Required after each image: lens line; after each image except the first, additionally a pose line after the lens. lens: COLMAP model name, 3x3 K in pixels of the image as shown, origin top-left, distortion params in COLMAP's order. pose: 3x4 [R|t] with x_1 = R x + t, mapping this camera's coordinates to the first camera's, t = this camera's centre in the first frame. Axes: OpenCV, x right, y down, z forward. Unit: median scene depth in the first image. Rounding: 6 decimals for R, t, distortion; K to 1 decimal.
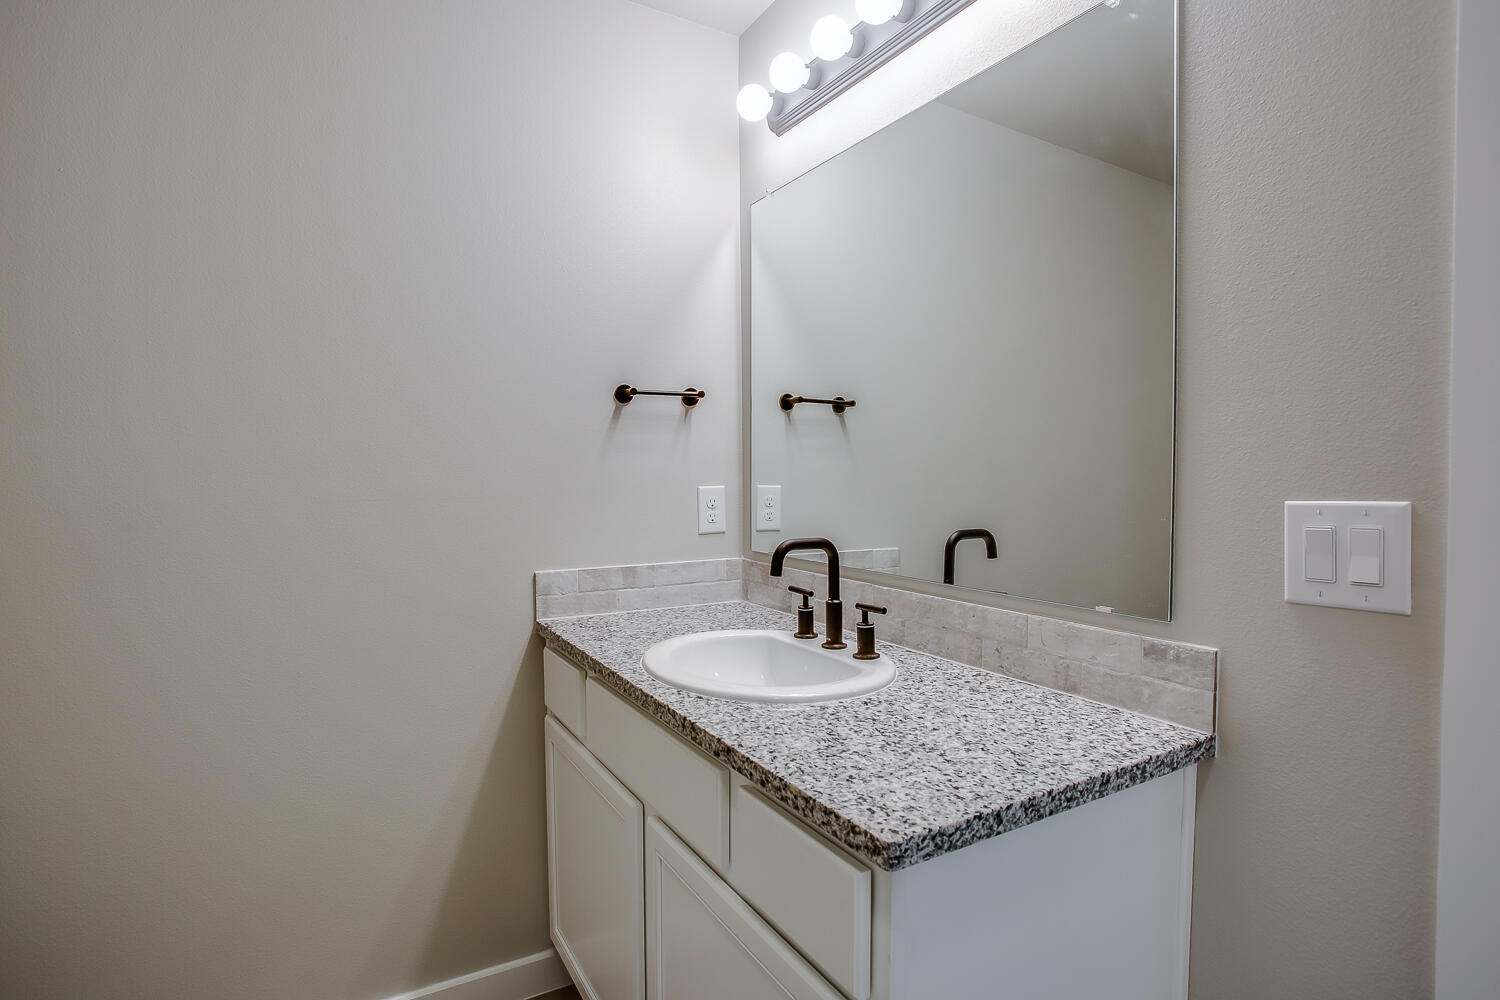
lens RADIAL K [[776.8, 0, 750.5], [0, 776.8, 465.2], [0, 0, 1]] dist [-0.057022, 0.027023]
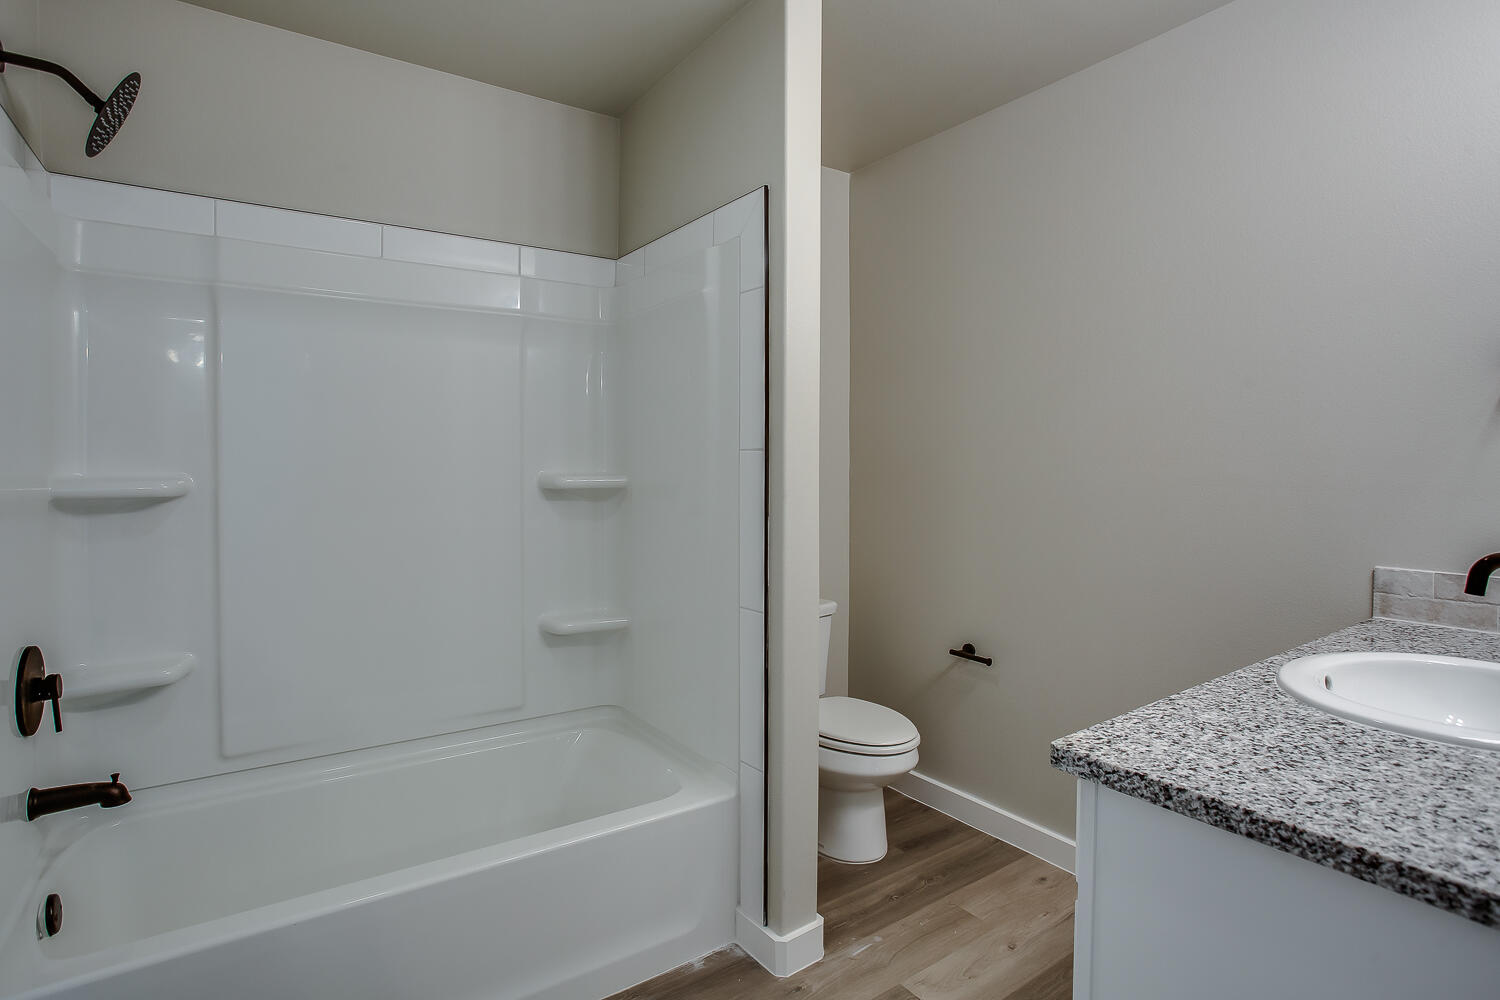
lens RADIAL K [[776.8, 0, 750.5], [0, 776.8, 465.2], [0, 0, 1]] dist [-0.057022, 0.027023]
pose [[0.078345, 0.010345, -0.996873, 1.116610], [0.006950, 0.999916, 0.010922, -0.006022], [0.996902, -0.007784, 0.078266, 0.292136]]
